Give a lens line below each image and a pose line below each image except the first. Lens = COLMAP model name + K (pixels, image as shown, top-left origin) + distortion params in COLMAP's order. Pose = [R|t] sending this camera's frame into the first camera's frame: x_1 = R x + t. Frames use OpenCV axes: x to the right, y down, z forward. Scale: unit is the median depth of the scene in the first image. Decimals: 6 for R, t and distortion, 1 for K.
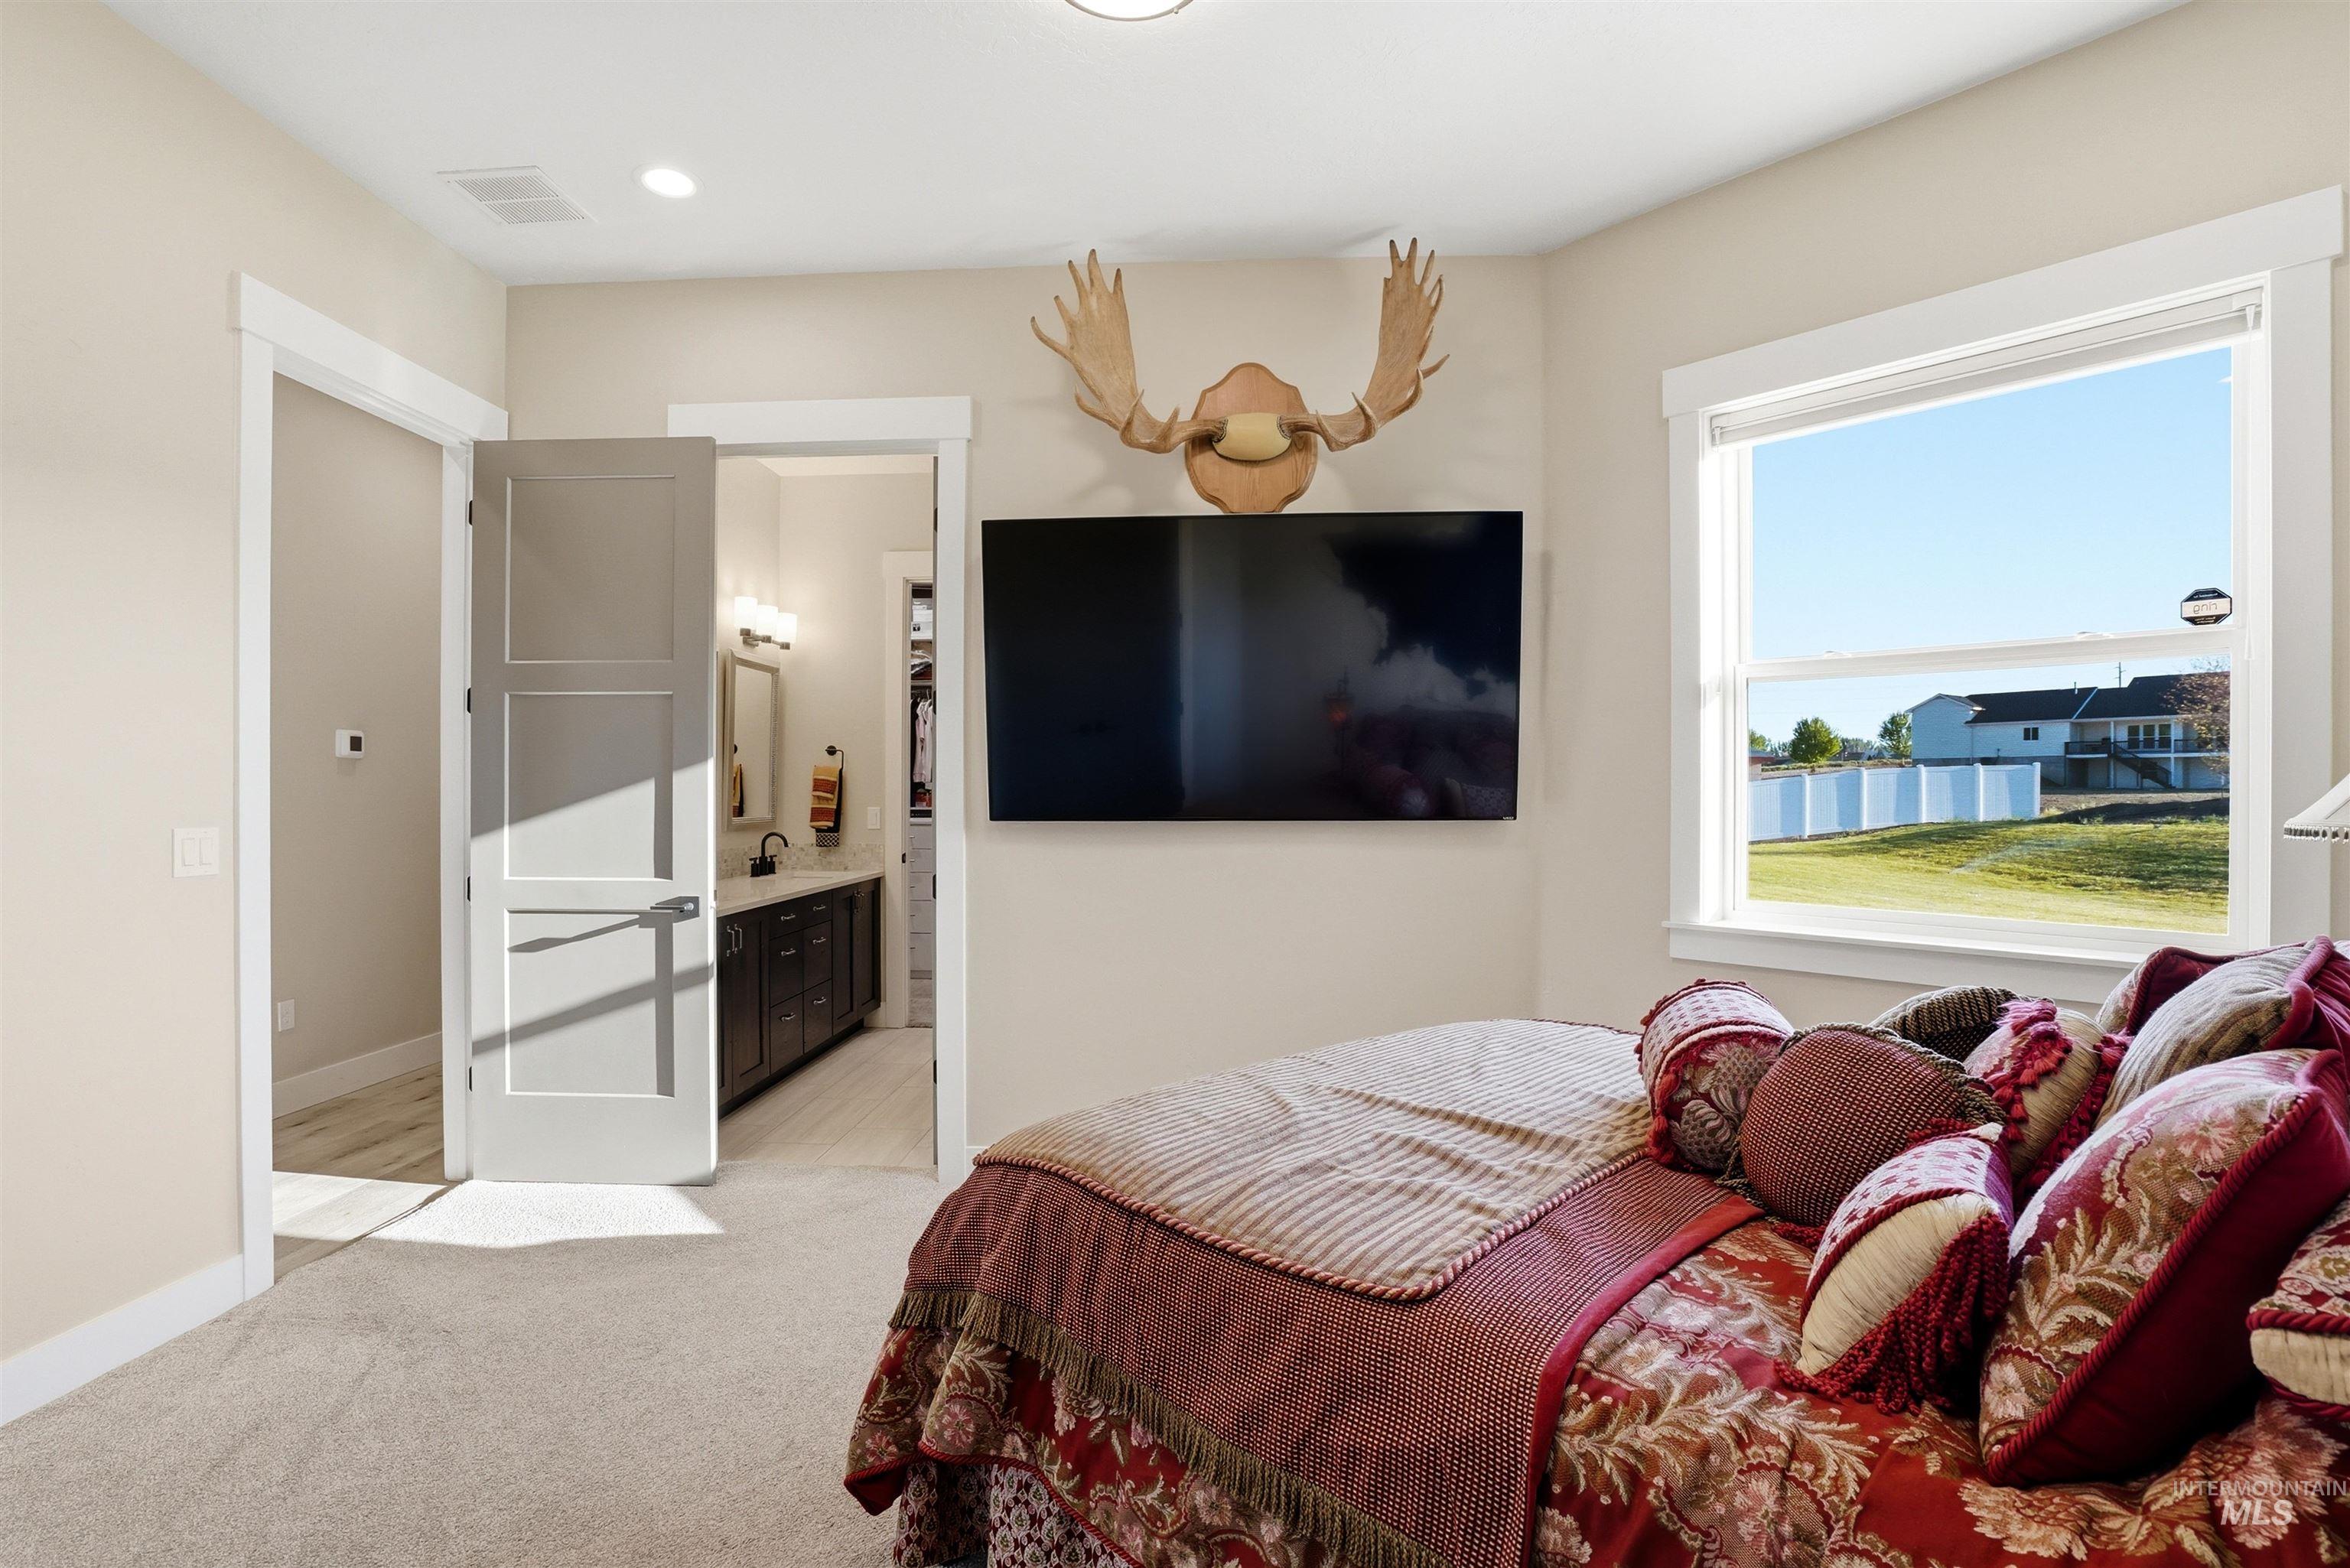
lens RADIAL K [[1117.3, 0, 1176.2], [0, 1117.3, 788.5], [0, 0, 1]] dist [-0.037898, 0.001453]
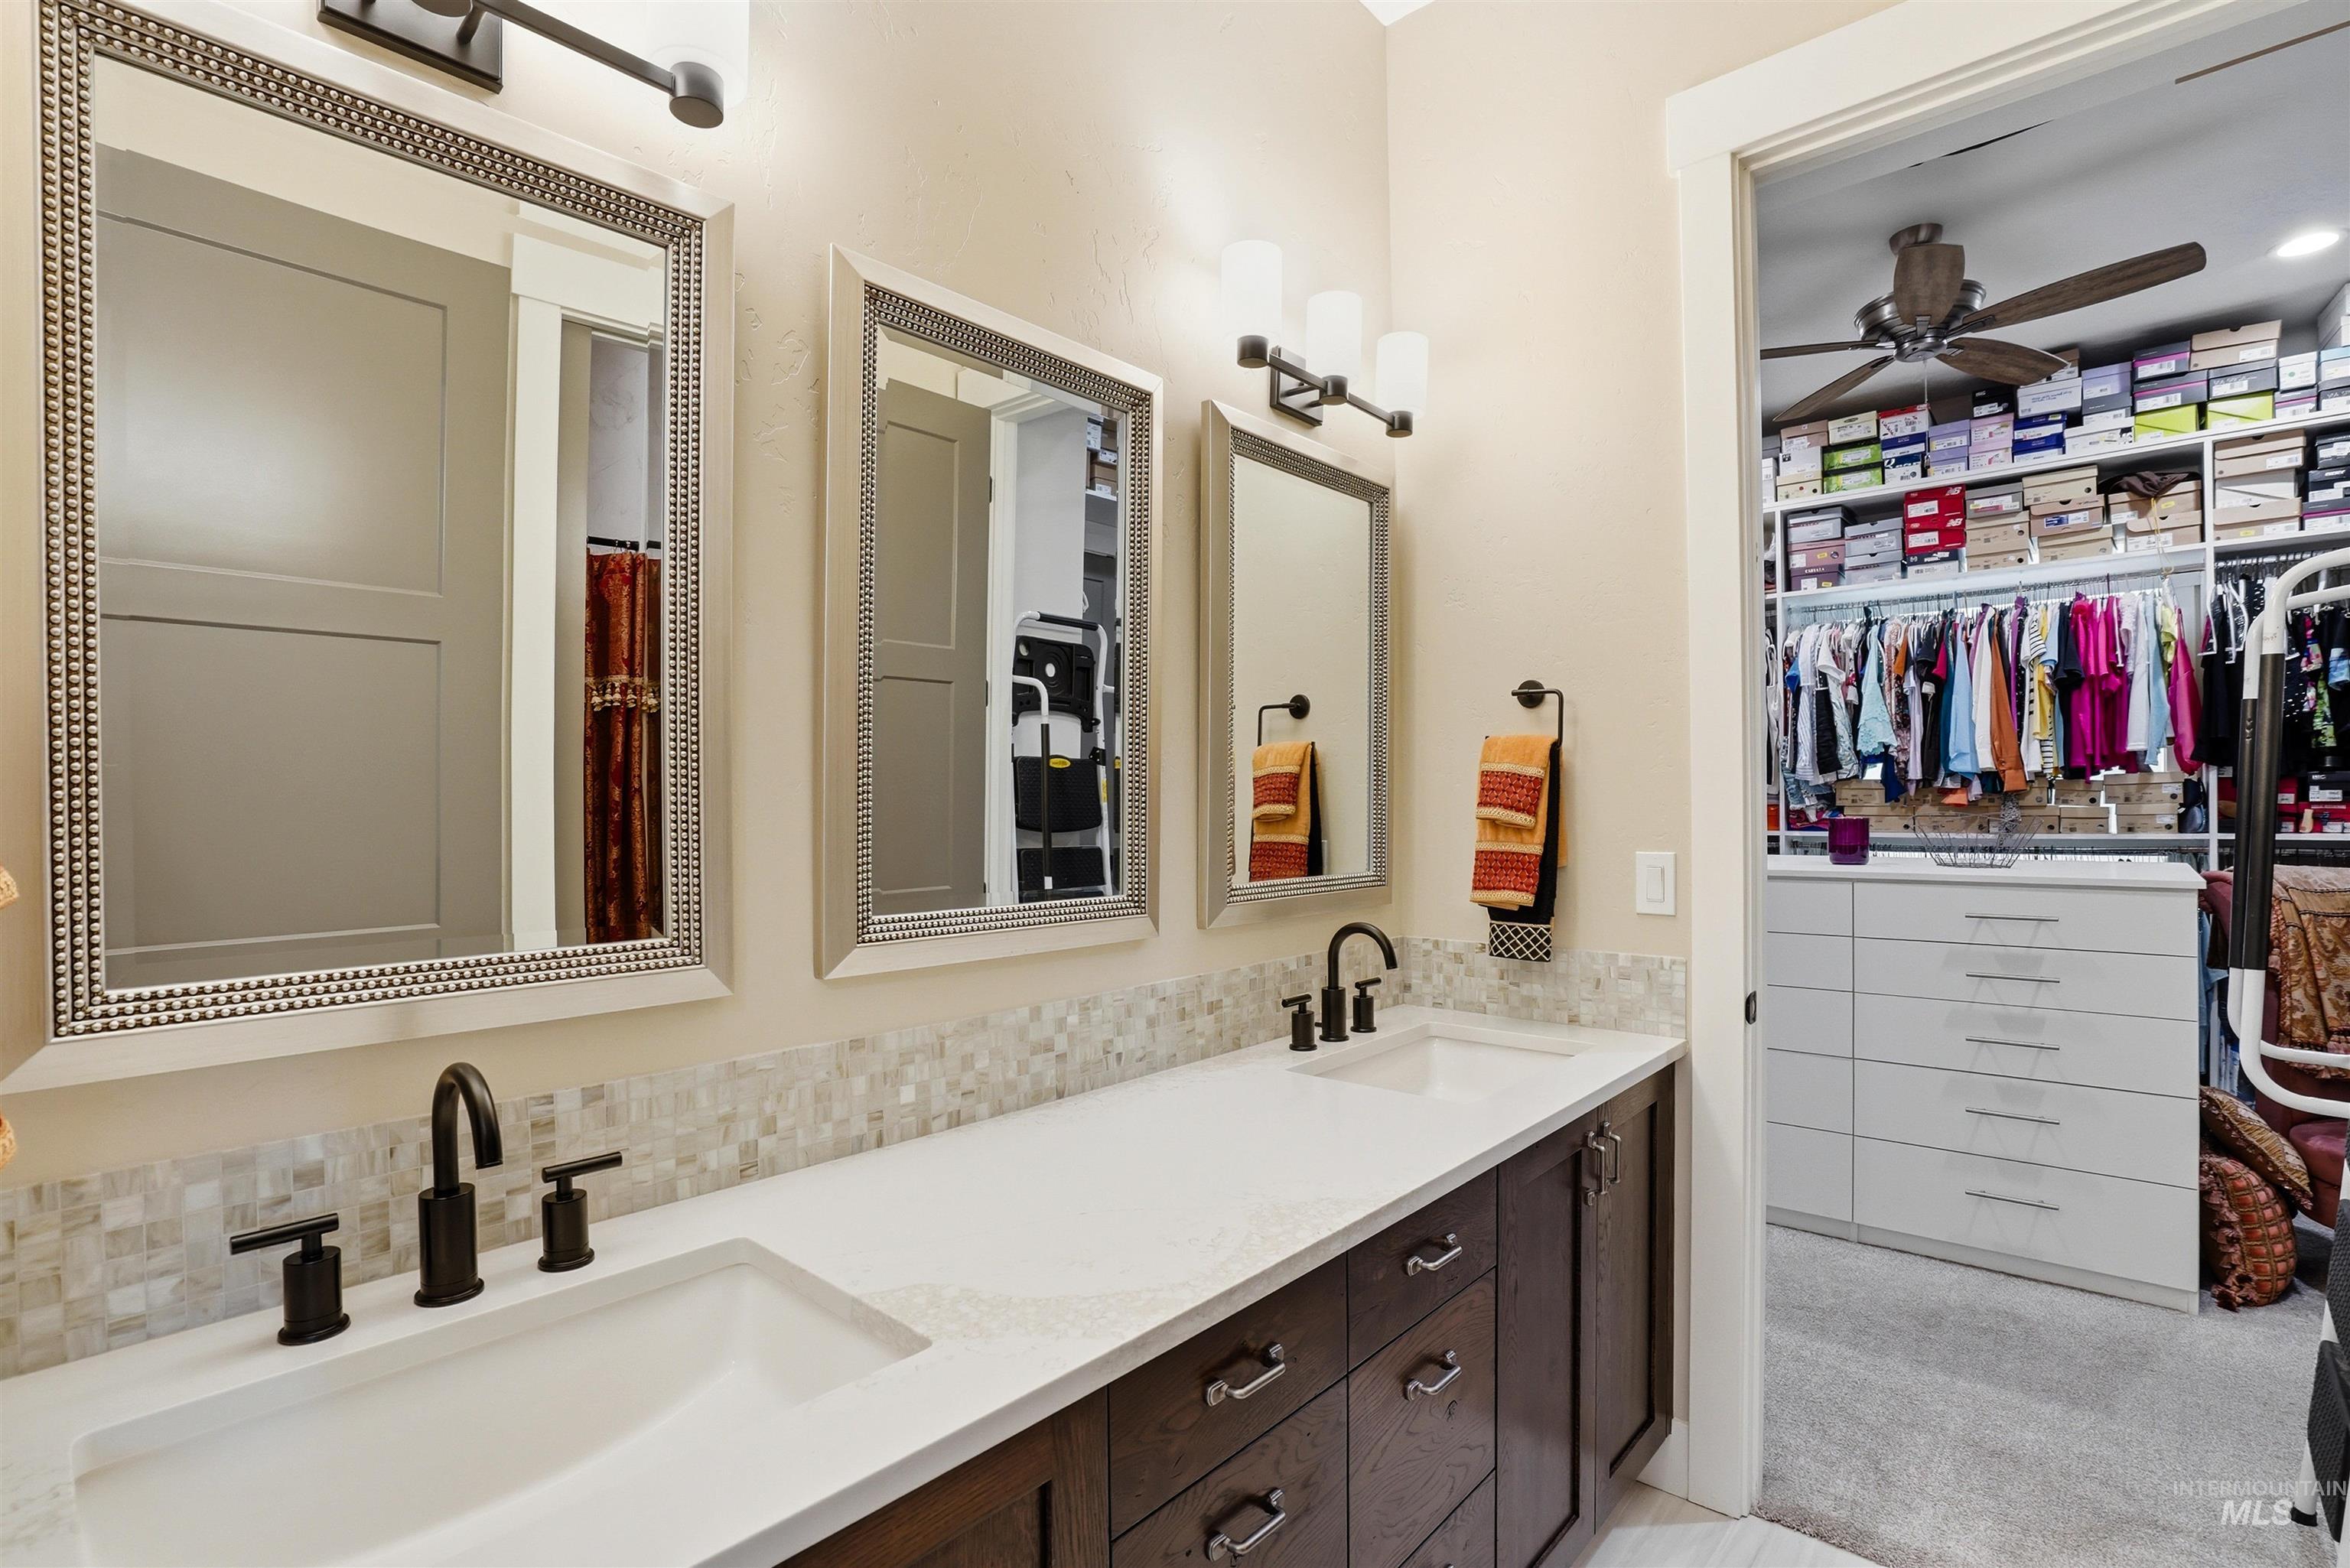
lens RADIAL K [[1117.3, 0, 1176.2], [0, 1117.3, 788.5], [0, 0, 1]] dist [-0.037898, 0.001453]
pose [[0.778417, -0.015298, -0.627562, -0.173598], [0.007965, 0.999863, -0.014495, 0.001130], [0.627698, 0.006284, 0.778432, 0.650200]]
